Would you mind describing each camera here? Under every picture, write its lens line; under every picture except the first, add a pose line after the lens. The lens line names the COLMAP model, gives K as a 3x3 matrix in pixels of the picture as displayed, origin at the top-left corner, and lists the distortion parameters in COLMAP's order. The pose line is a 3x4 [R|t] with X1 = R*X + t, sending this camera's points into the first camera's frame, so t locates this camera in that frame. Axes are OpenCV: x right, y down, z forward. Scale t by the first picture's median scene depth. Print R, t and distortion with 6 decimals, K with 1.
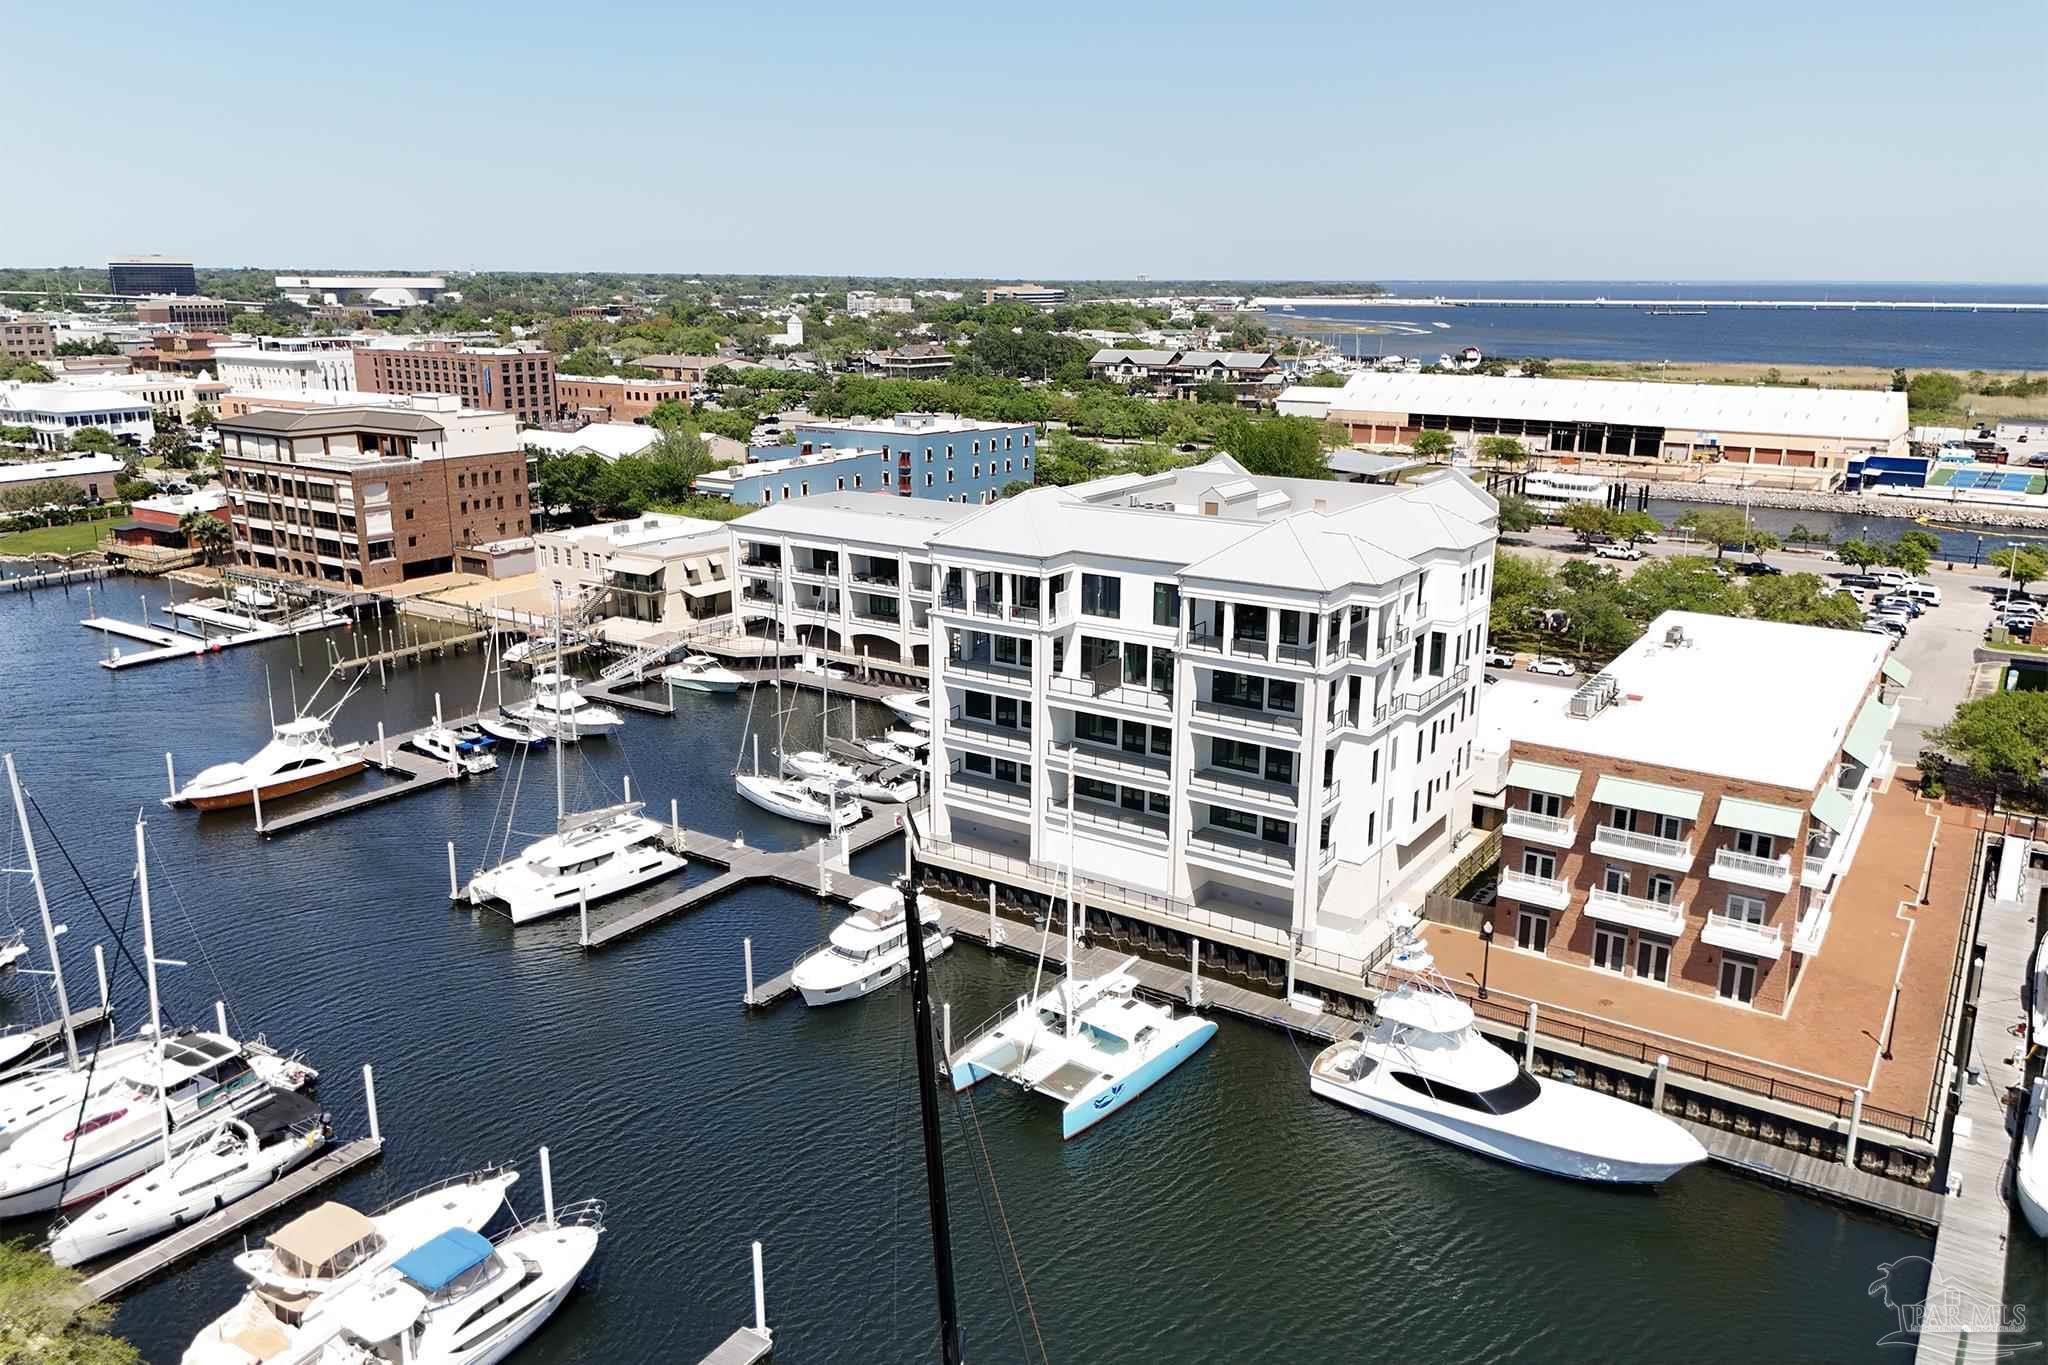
lens RADIAL K [[1517.6, 0, 1036.9], [0, 1517.6, 682.5], [0, 0, 1]] dist [0.086228, -0.100870]
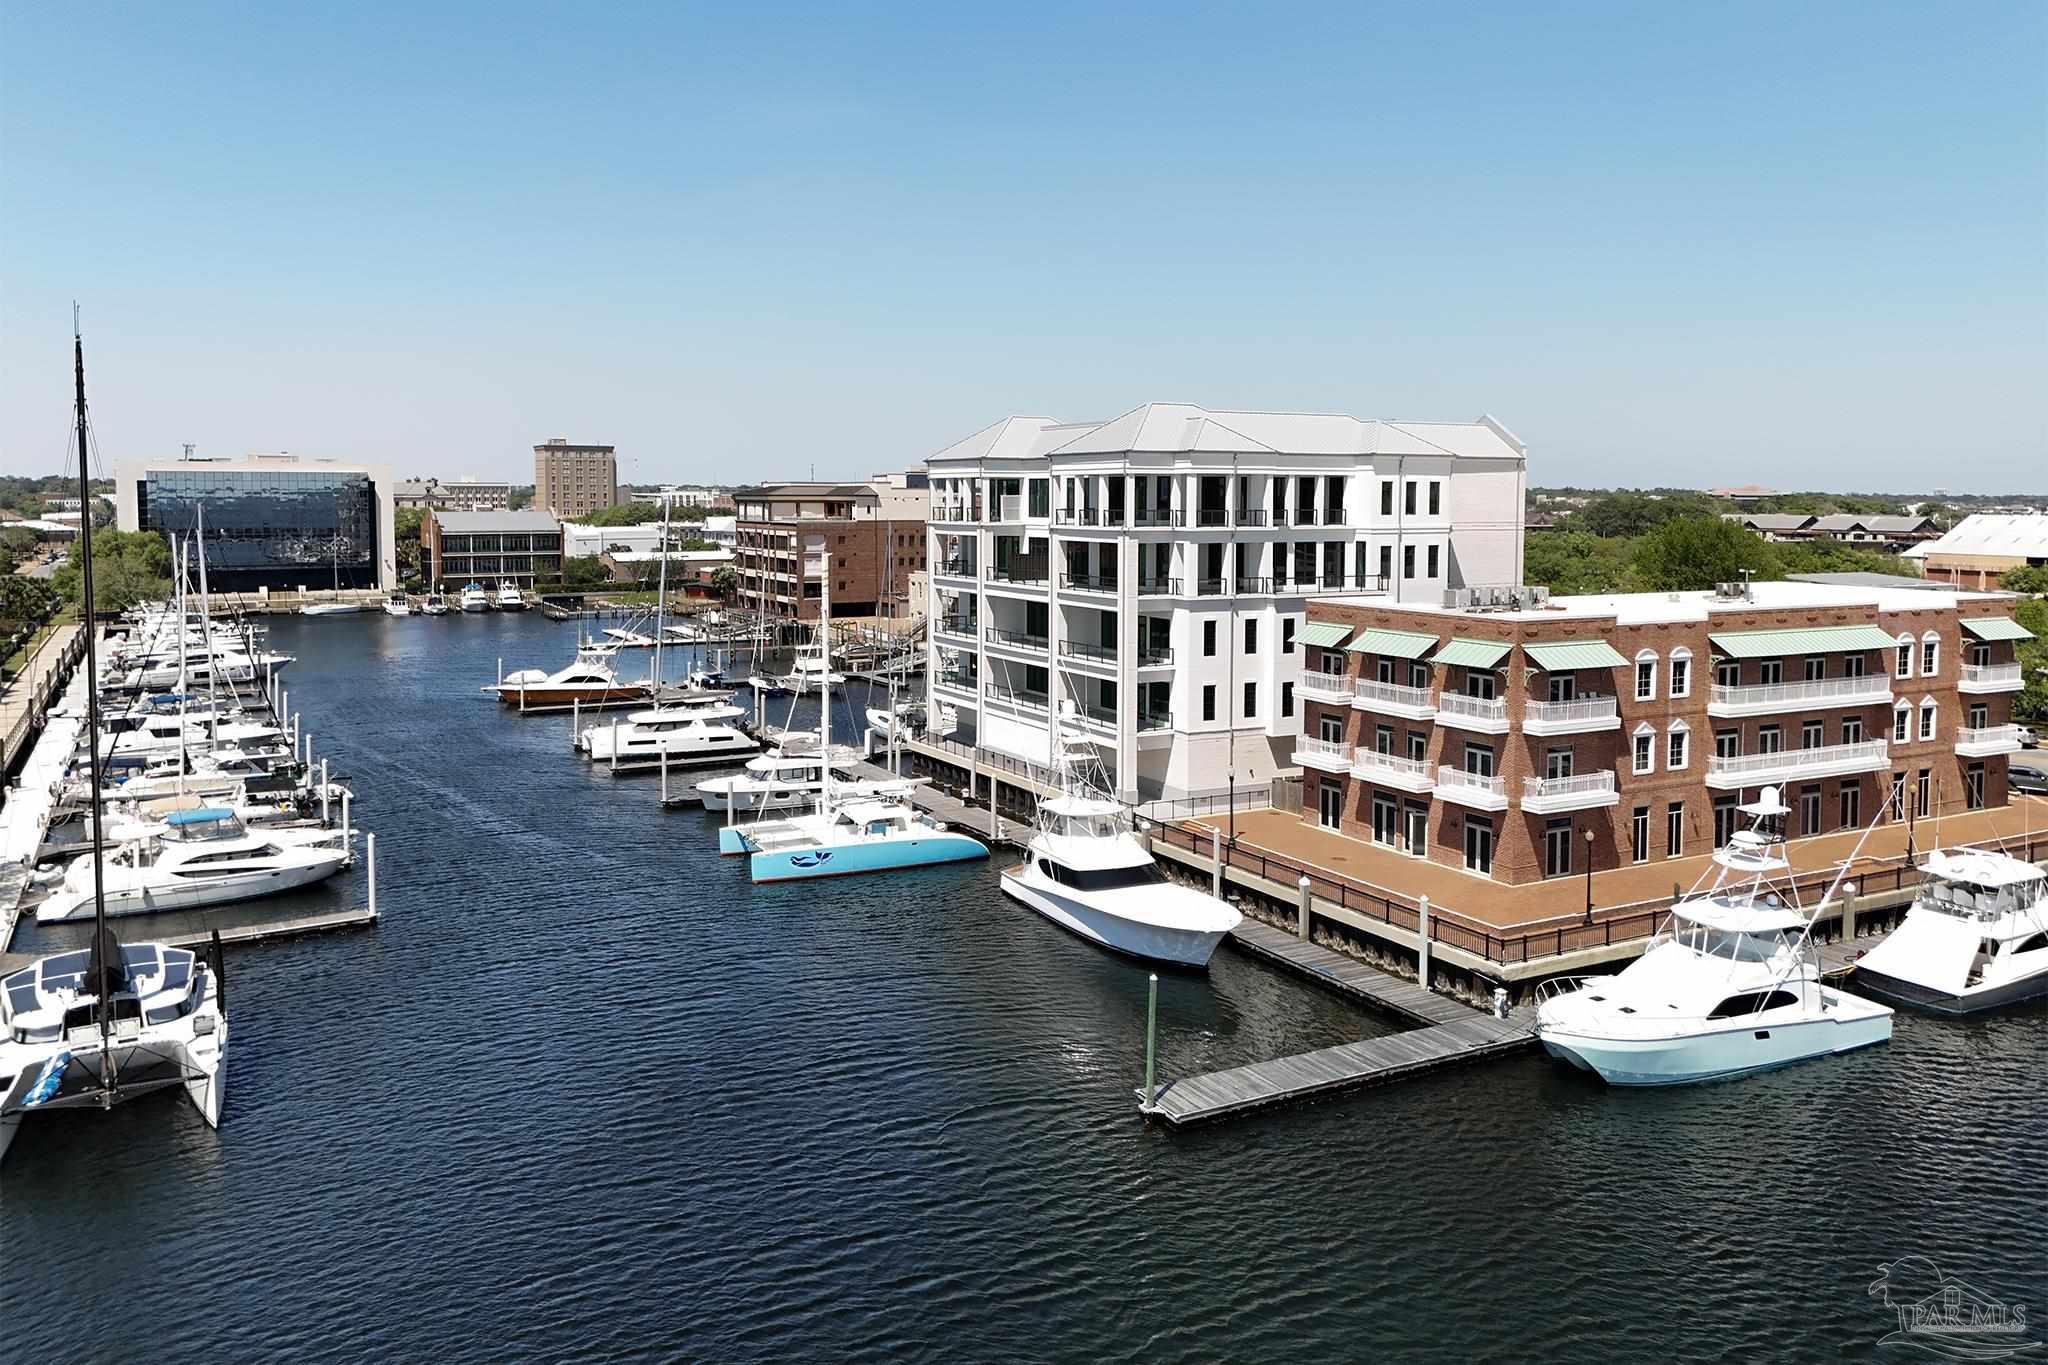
lens RADIAL K [[1518.1, 0, 1042.9], [0, 1518.1, 615.8], [0, 0, 1]] dist [0.088381, -0.090085]
pose [[0.894787, 0.035250, -0.445101, 0.509899], [-0.115189, 0.981358, -0.153846, 0.185379], [0.431380, 0.188930, 0.882166, 0.043898]]
